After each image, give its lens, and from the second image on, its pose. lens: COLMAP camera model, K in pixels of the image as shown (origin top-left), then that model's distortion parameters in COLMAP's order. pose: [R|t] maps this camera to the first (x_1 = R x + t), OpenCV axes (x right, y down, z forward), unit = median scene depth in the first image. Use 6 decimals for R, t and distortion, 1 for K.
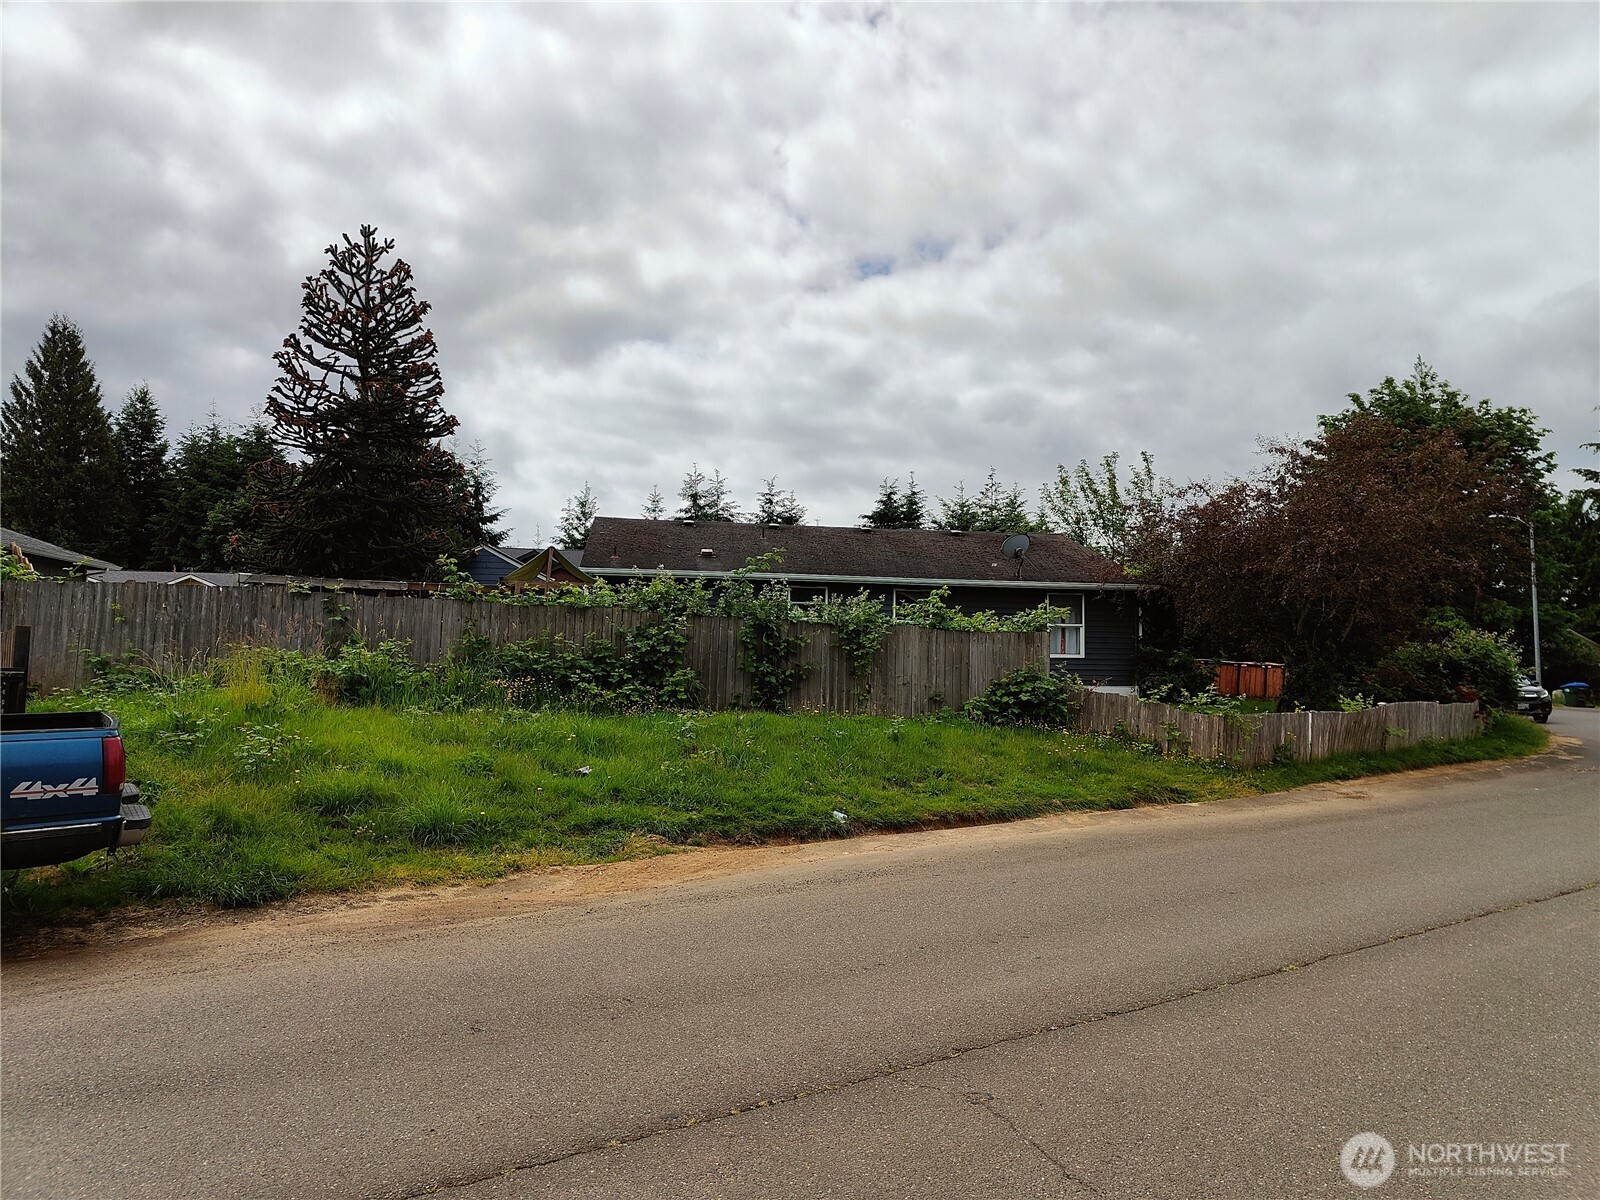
lens RADIAL K [[1132.3, 0, 801.1], [0, 1132.3, 612.5], [0, 0, 1]] dist [0.041904, -0.040073]
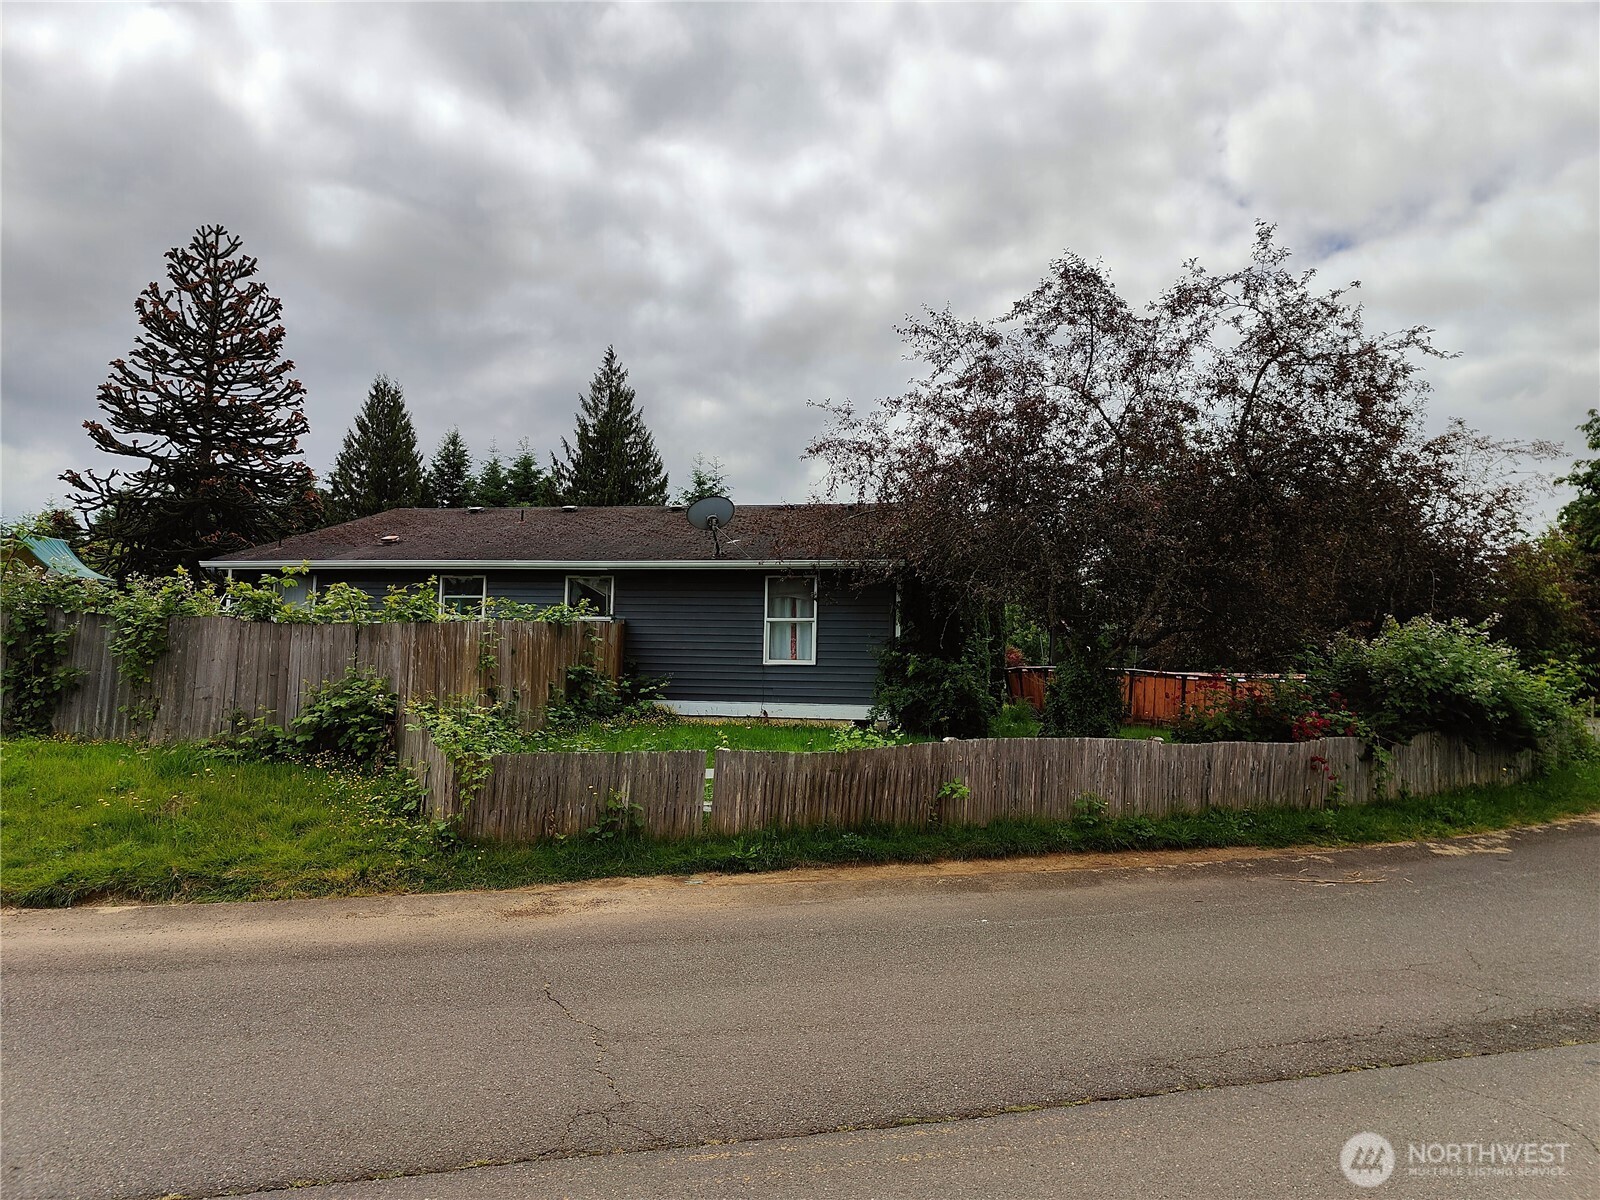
lens RADIAL K [[1132.3, 0, 801.1], [0, 1132.3, 612.5], [0, 0, 1]] dist [0.041904, -0.040073]
pose [[0.926157, -0.021459, -0.376528, 0.506730], [0.015561, 0.999704, -0.018700, 0.020091], [0.376818, 0.011460, 0.926217, 0.335354]]
